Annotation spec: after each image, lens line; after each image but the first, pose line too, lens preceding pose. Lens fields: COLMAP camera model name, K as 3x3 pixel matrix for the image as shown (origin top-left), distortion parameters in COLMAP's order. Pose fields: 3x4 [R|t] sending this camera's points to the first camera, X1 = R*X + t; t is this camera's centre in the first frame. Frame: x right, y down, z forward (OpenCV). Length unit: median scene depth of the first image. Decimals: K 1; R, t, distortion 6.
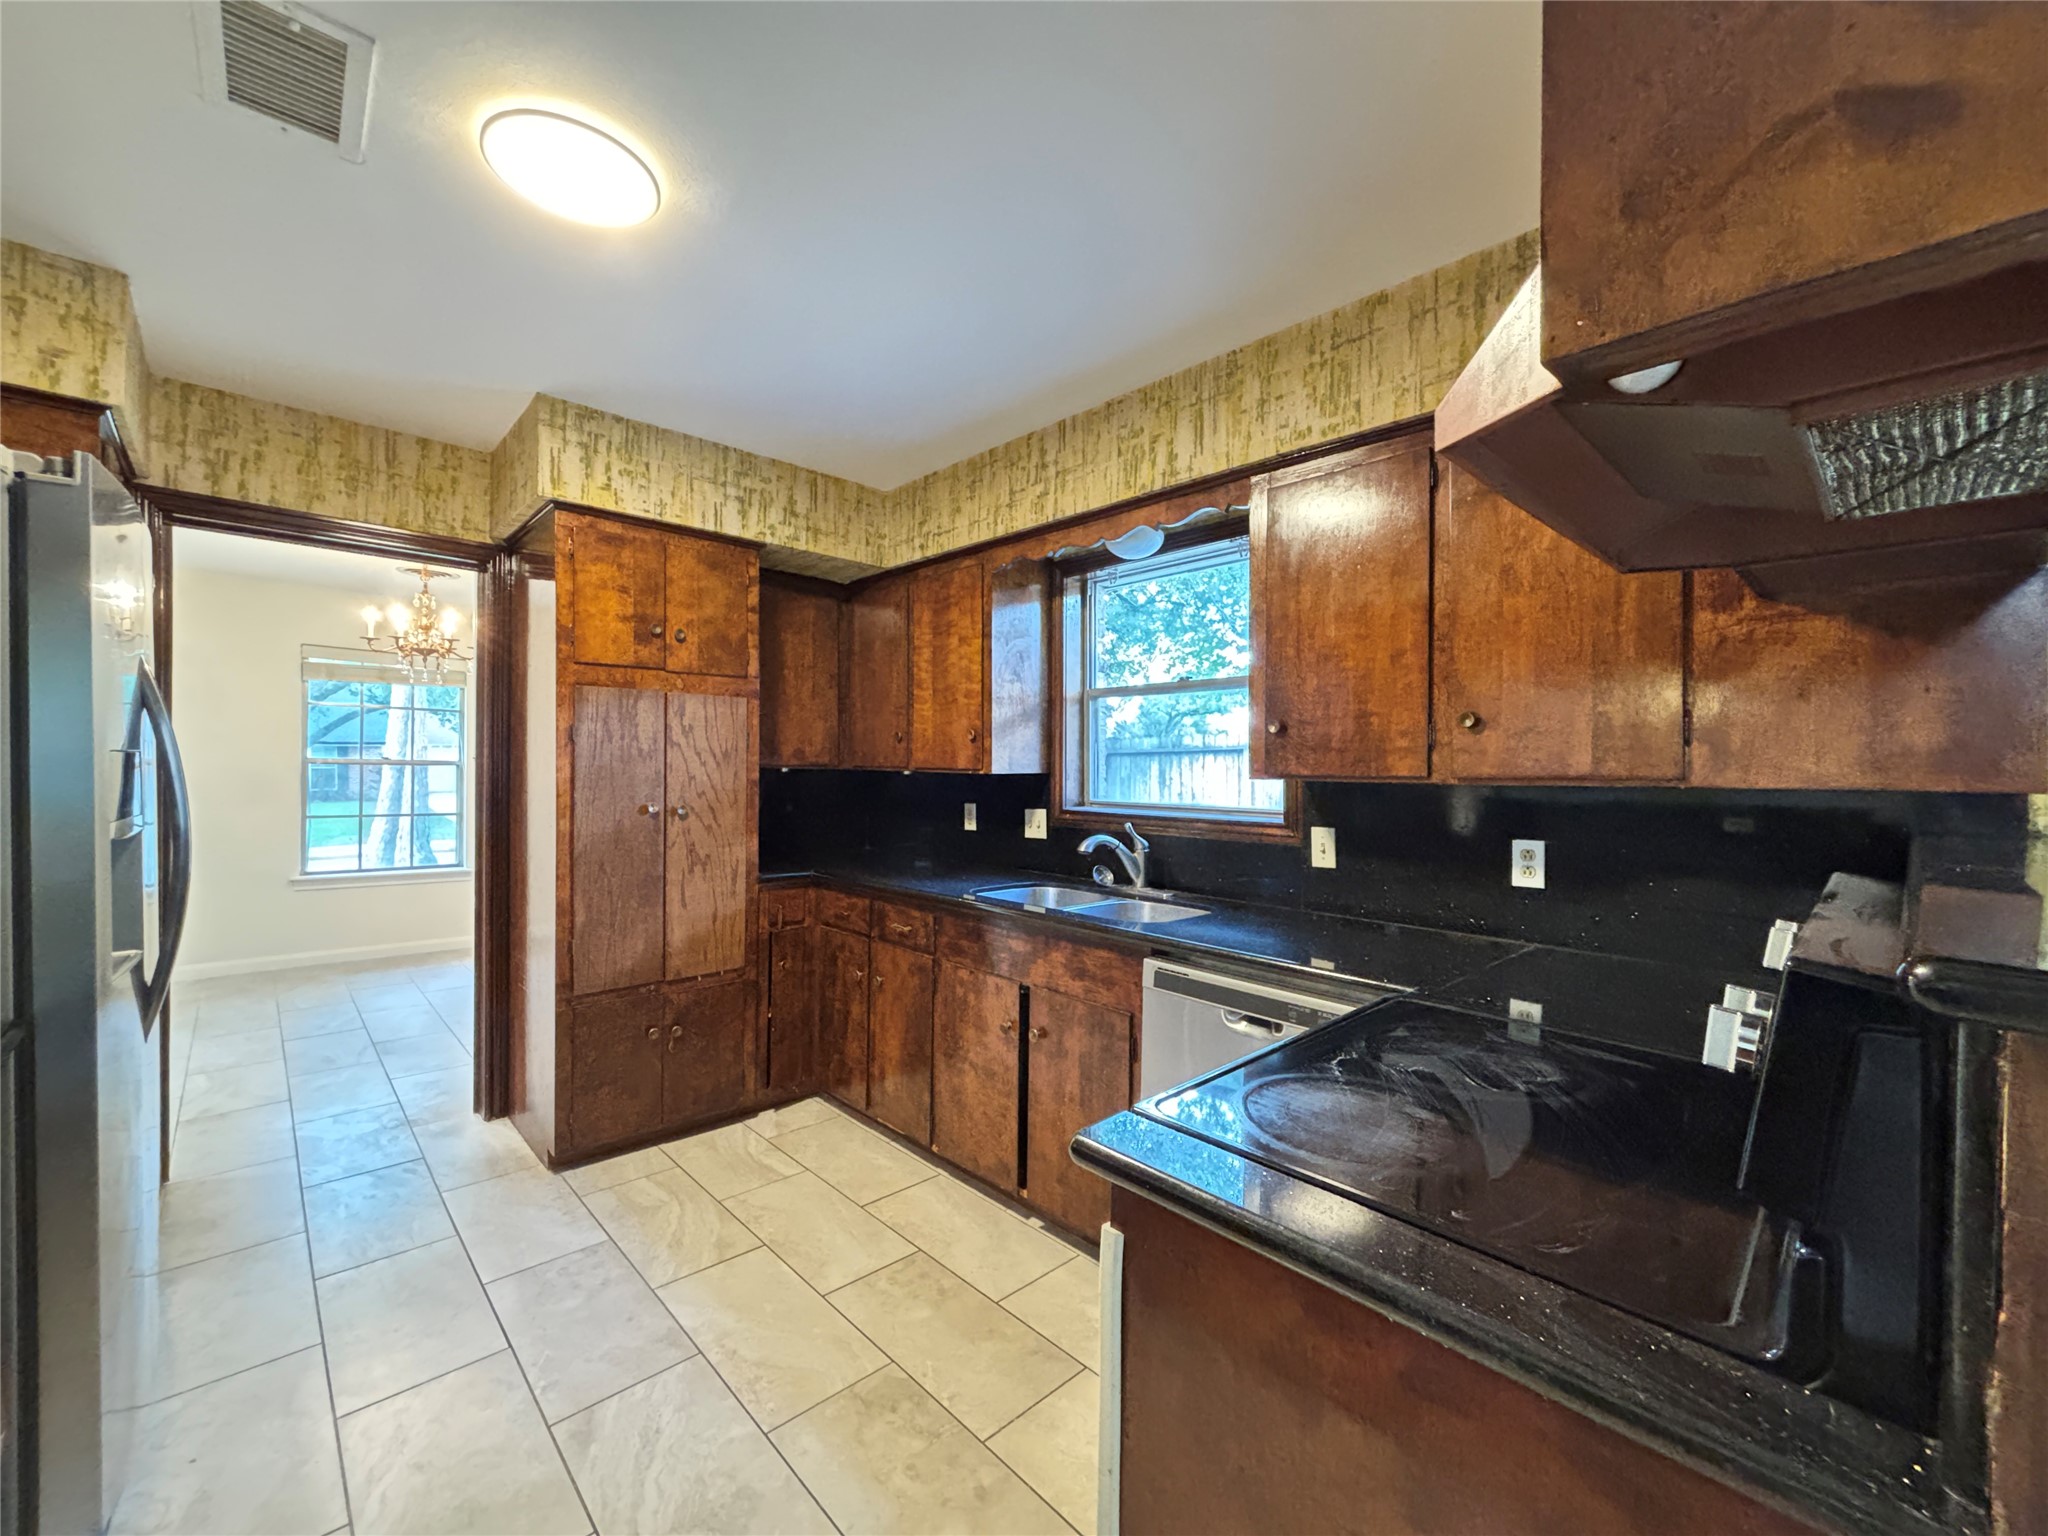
lens RADIAL K [[830.3, 0, 1008.3], [0, 830.3, 768.7], [0, 0, 1]] dist [0.012376, 0.000419]
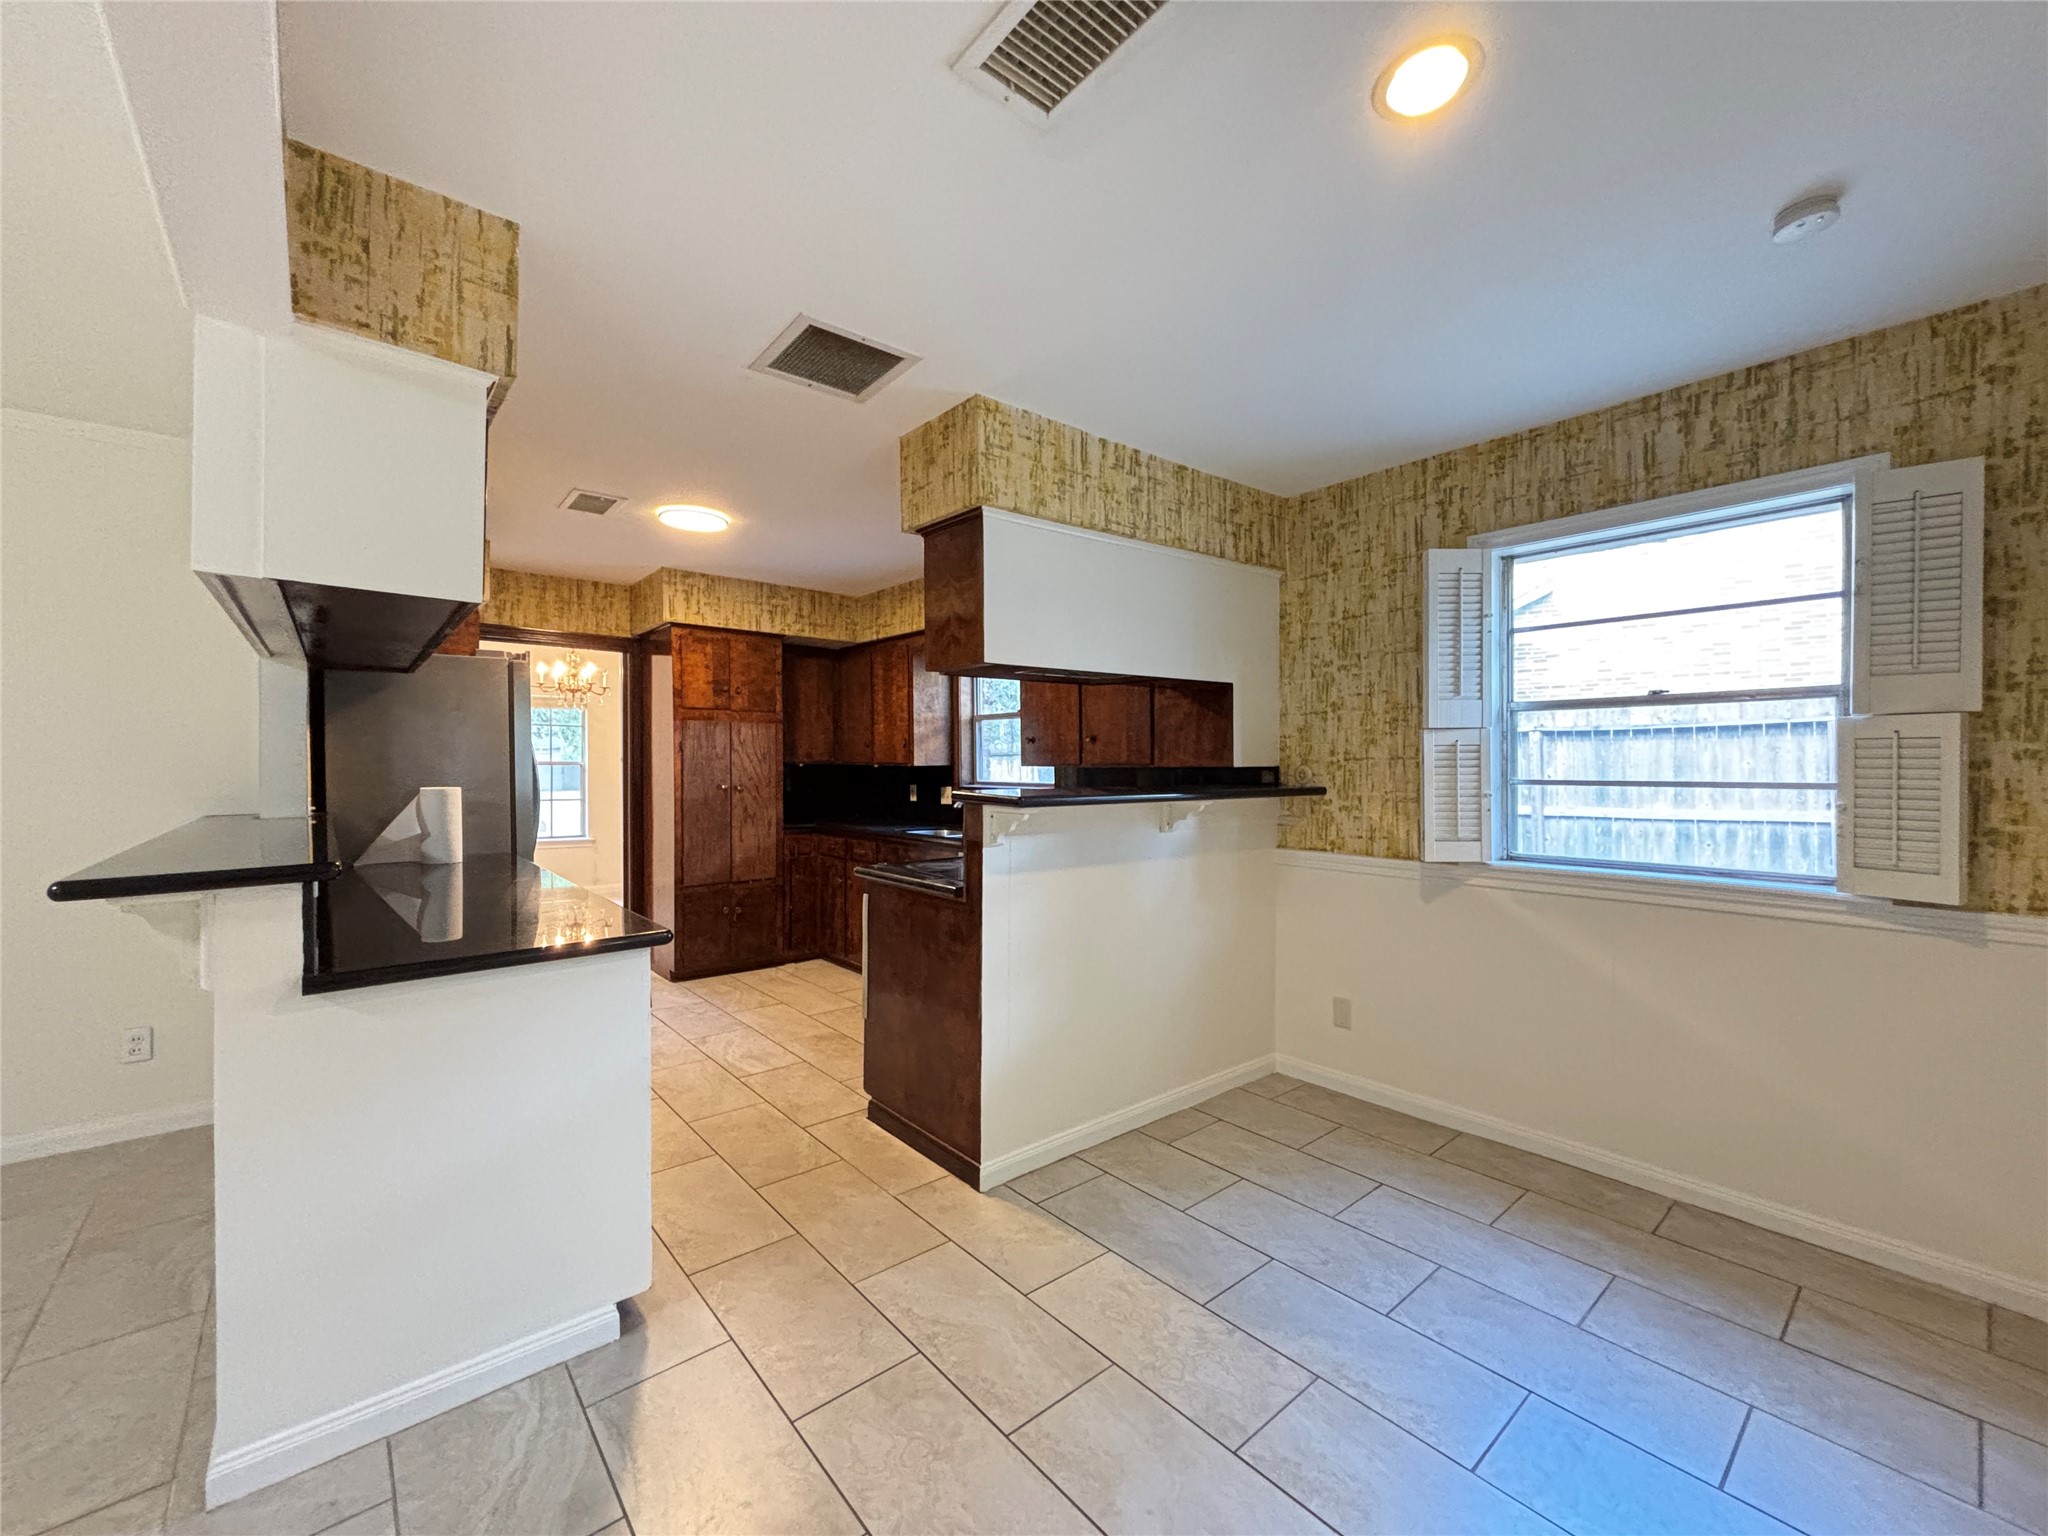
lens RADIAL K [[830.3, 0, 1021.1], [0, 830.3, 765.9], [0, 0, 1]] dist [0.012376, 0.000419]
pose [[0.998881, -0.009656, -0.046296, 0.284156], [0.009742, 0.999951, 0.001632, 0.006027], [0.046278, -0.002081, 0.998926, -0.728142]]
